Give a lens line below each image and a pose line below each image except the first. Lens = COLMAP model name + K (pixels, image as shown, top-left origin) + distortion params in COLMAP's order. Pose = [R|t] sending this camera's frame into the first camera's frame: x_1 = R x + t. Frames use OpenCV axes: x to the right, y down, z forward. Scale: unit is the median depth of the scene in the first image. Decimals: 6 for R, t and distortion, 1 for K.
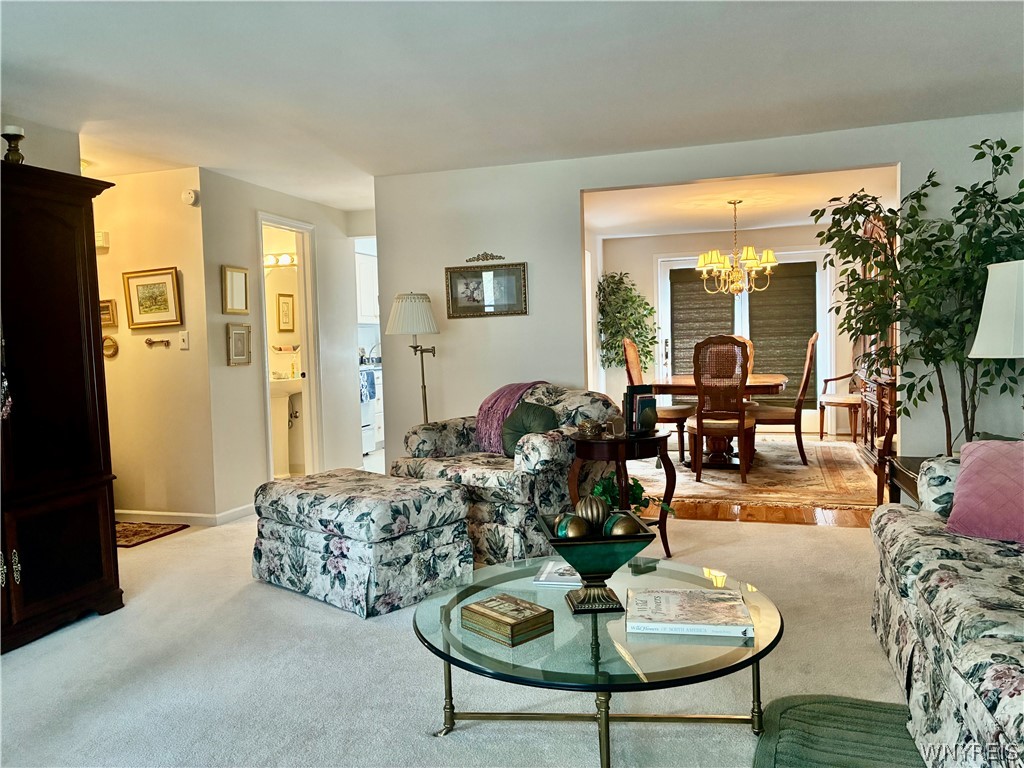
lens RADIAL K [[770.7, 0, 510.9], [0, 770.7, 382.8], [0, 0, 1]] dist [0.013755, -0.023156]
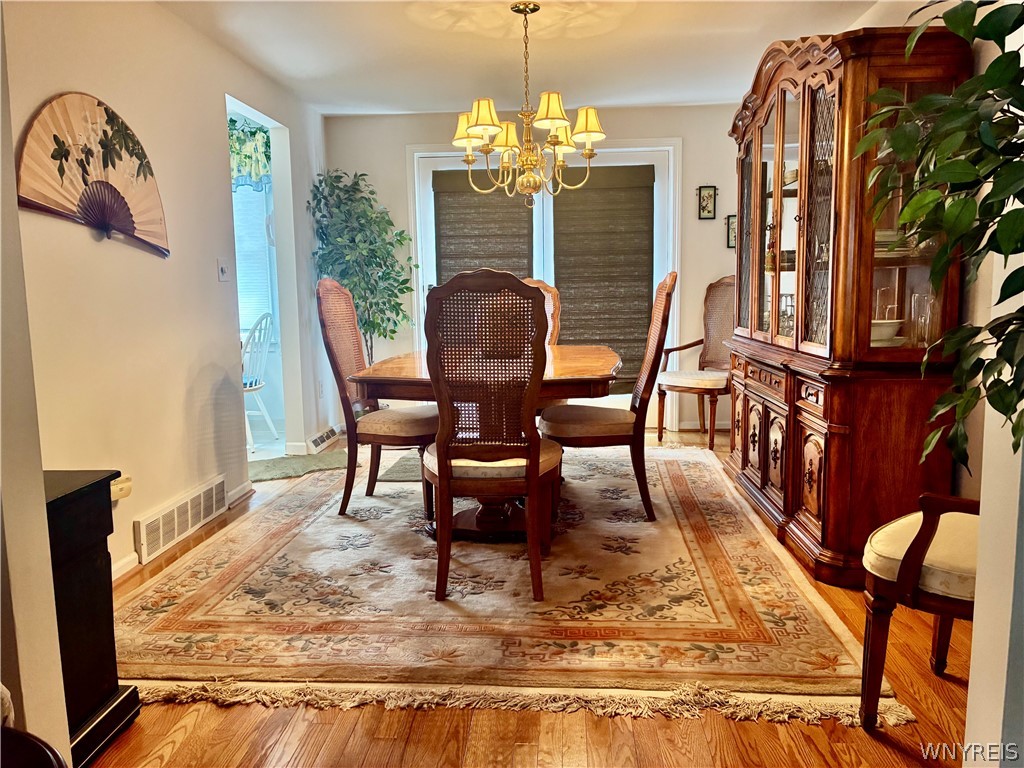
lens RADIAL K [[770.7, 0, 511.8], [0, 770.7, 386.2], [0, 0, 1]] dist [0.013755, -0.023156]
pose [[0.971594, -0.017667, 0.235994, 0.147330], [0.001111, 0.997539, 0.070102, -0.022054], [-0.236652, -0.067849, 0.969223, 0.463065]]
